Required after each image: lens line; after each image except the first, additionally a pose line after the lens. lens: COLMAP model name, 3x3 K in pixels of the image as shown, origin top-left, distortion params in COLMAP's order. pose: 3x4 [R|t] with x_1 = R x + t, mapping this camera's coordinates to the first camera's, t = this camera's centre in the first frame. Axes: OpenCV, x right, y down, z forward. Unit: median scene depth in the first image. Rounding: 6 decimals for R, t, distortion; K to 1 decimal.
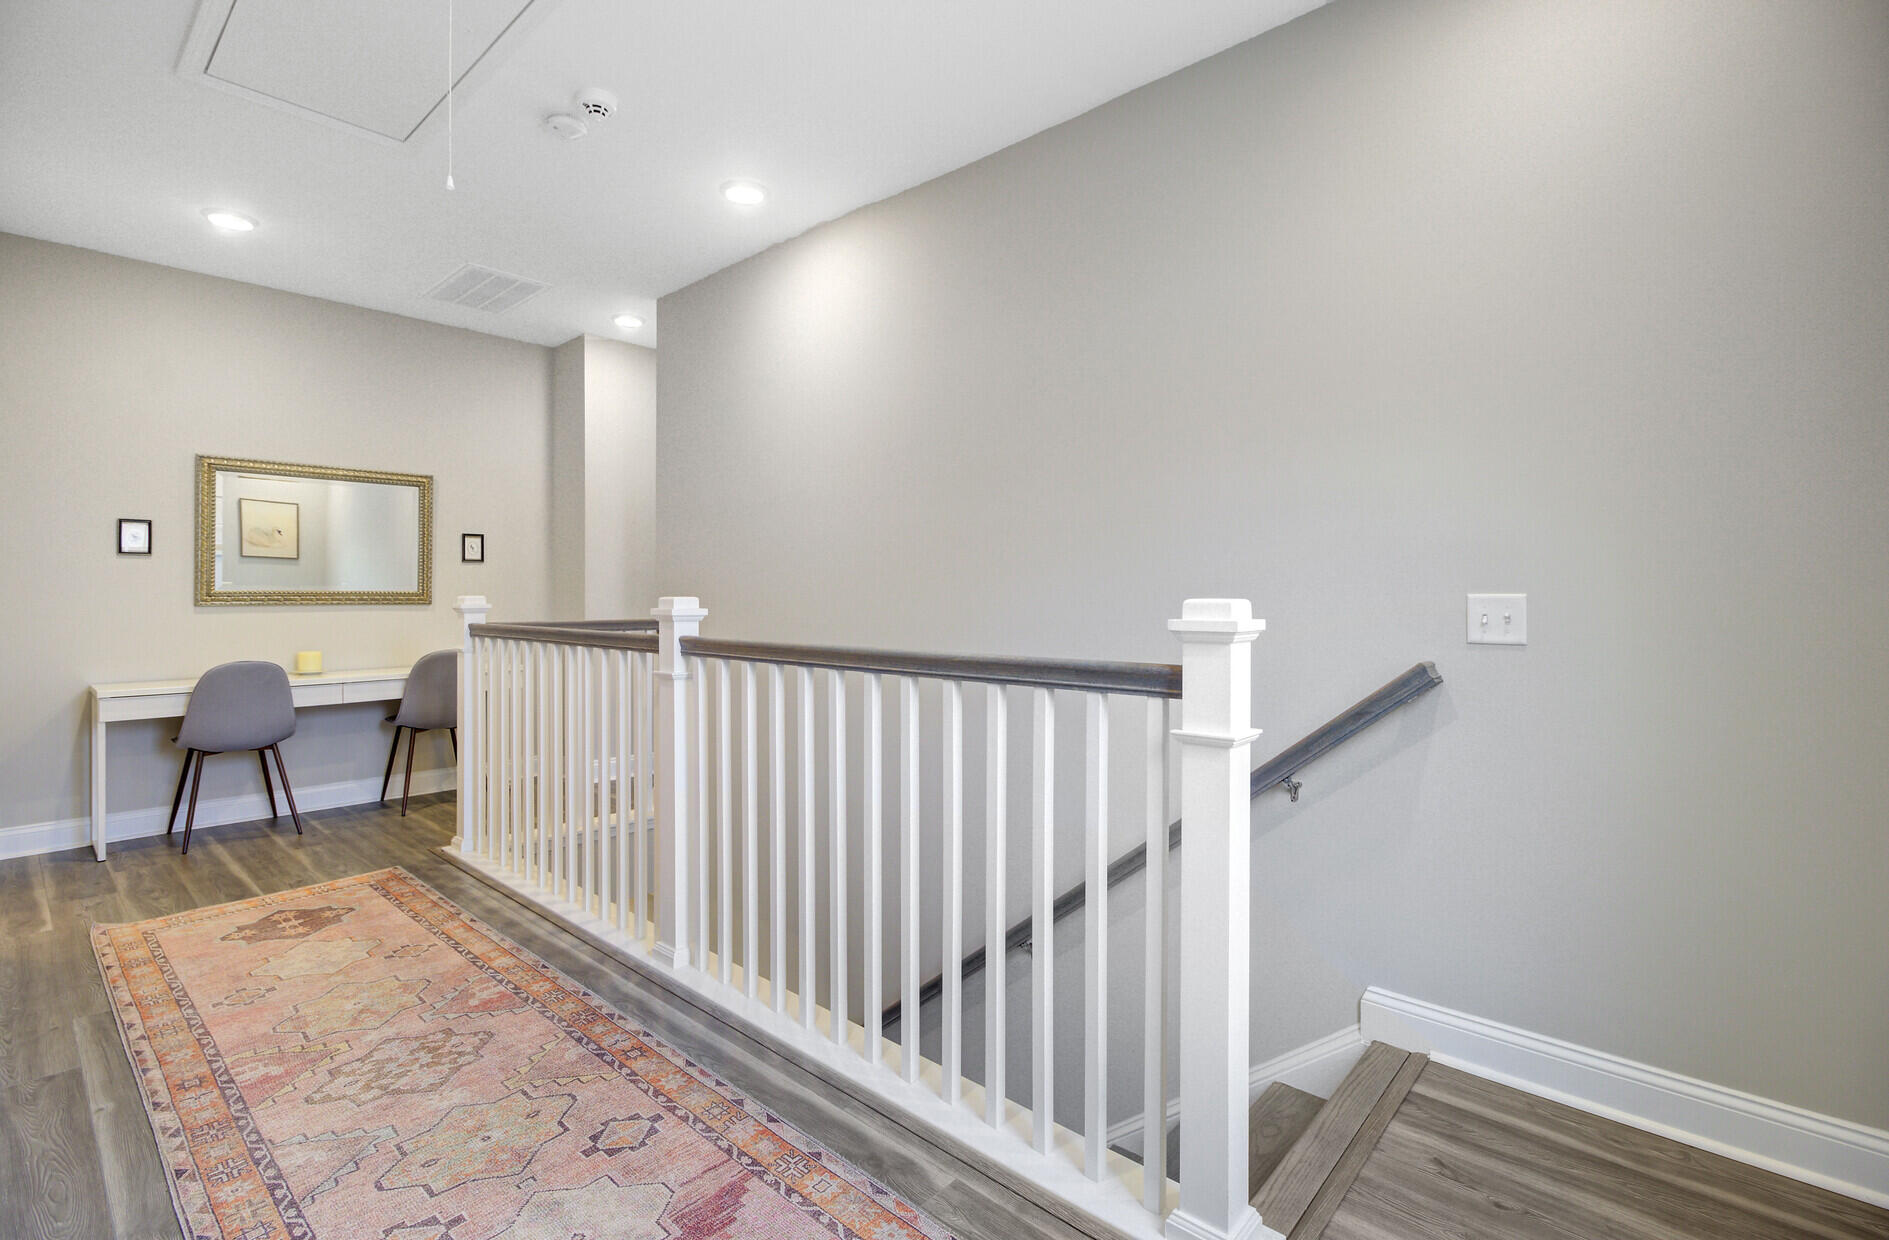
lens RADIAL K [[870.1, 0, 954.3], [0, 870.1, 606.6], [0, 0, 1]] dist [0.001728, 0.000066]
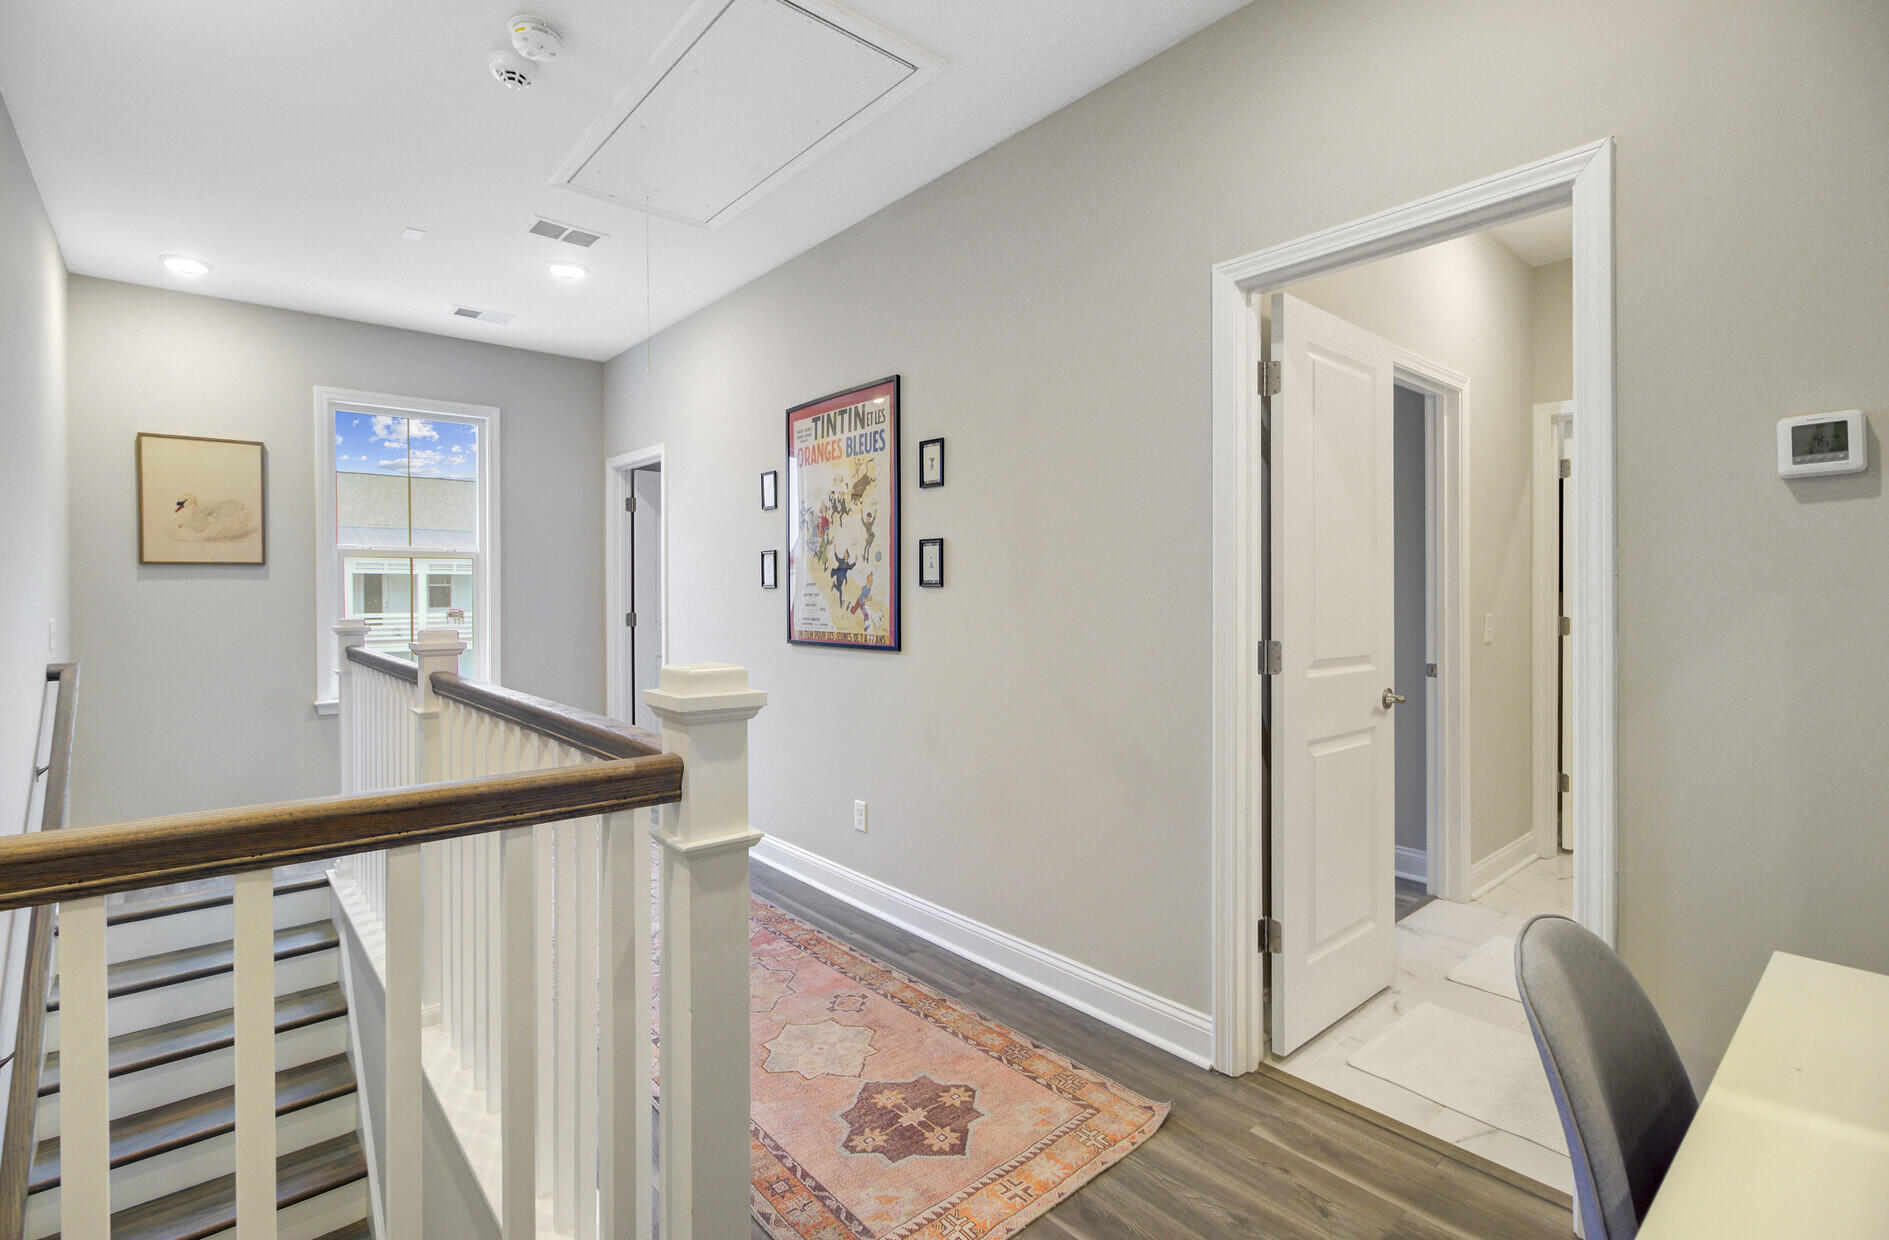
lens RADIAL K [[870.1, 0, 936.5], [0, 870.1, 606.4], [0, 0, 1]] dist [0.001728, 0.000066]
pose [[-0.991220, -0.002091, 0.132210, -0.971857], [0.001512, 0.999630, 0.027148, -0.055356], [-0.132218, 0.027109, -0.990850, 1.851269]]
